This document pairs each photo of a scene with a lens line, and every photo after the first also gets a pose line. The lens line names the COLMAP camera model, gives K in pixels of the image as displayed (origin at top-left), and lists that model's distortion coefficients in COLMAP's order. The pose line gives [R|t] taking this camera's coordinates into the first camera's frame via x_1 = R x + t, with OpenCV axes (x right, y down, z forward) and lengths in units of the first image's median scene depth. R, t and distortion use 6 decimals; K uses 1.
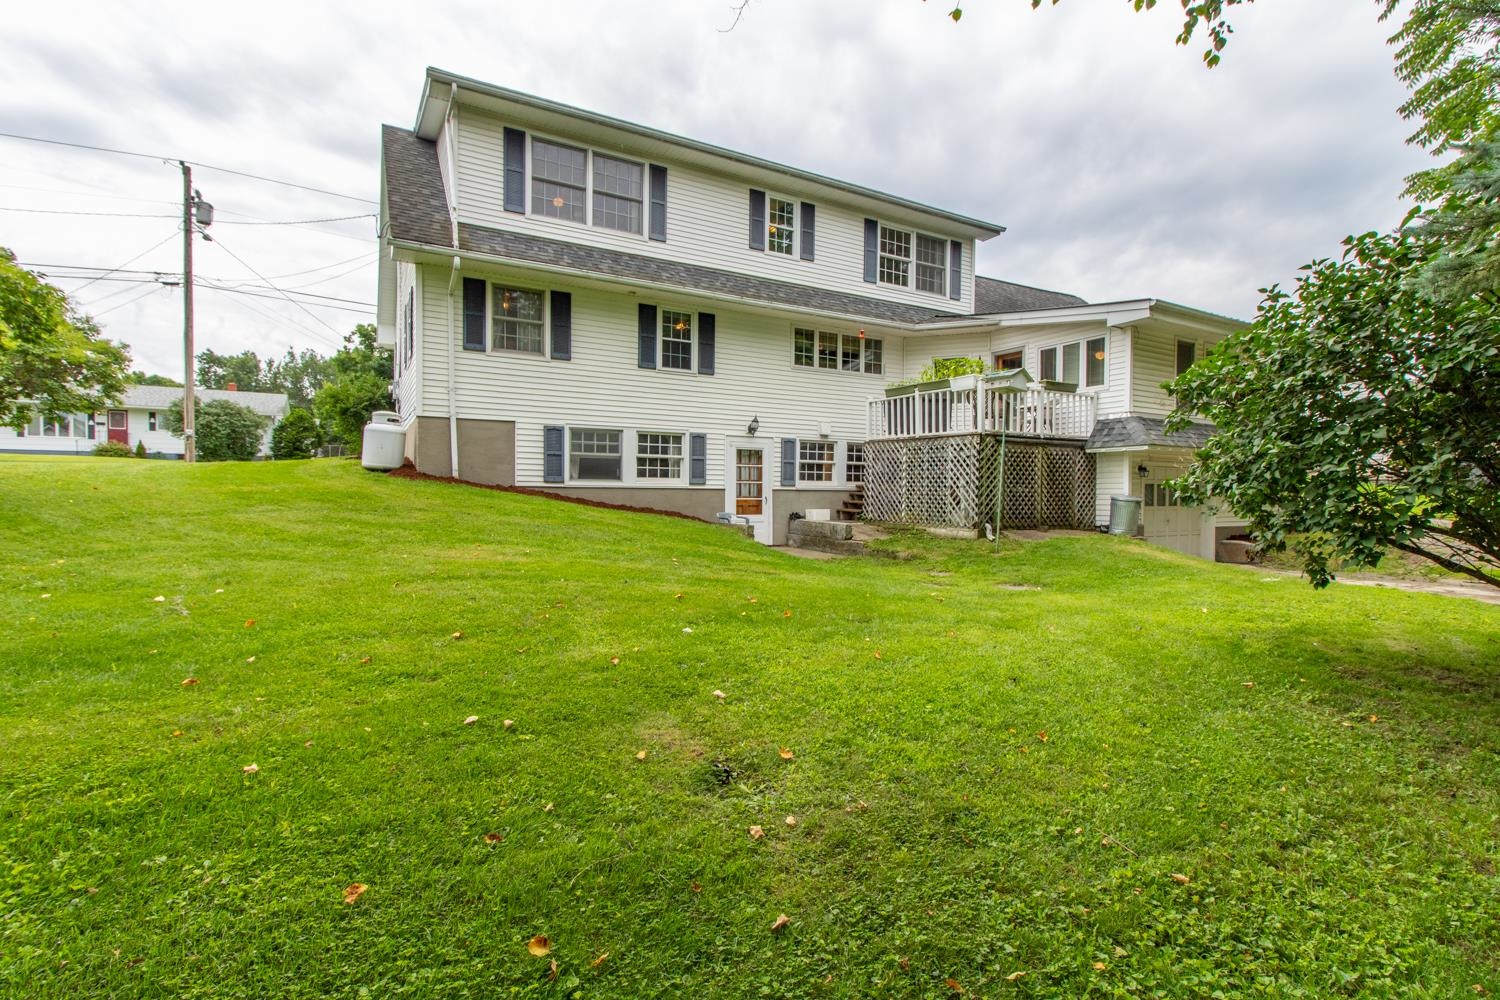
lens RADIAL K [[703.7, 0, 754.1], [0, 703.7, 499.2], [0, 0, 1]] dist [0.001262, 0.000209]
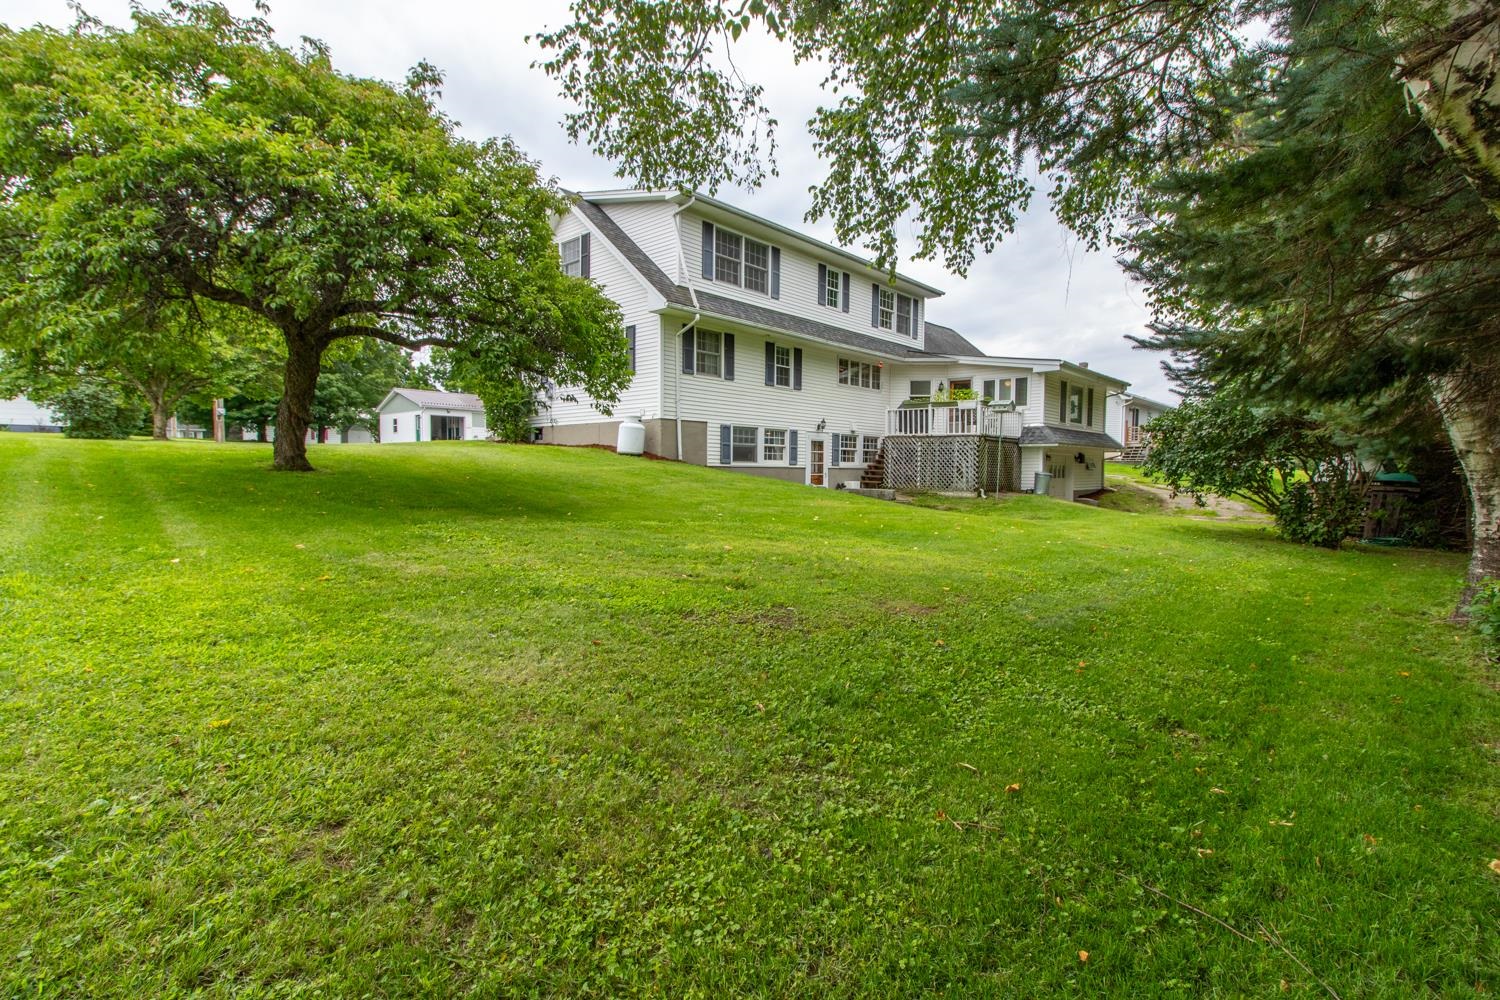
lens RADIAL K [[703.7, 0, 754.6], [0, 703.7, 495.3], [0, 0, 1]] dist [0.001262, 0.000209]
pose [[0.950101, -0.011018, 0.311747, -0.624276], [0.001748, 0.999548, 0.030001, -0.000972], [-0.311937, -0.027959, 0.949691, -0.383222]]
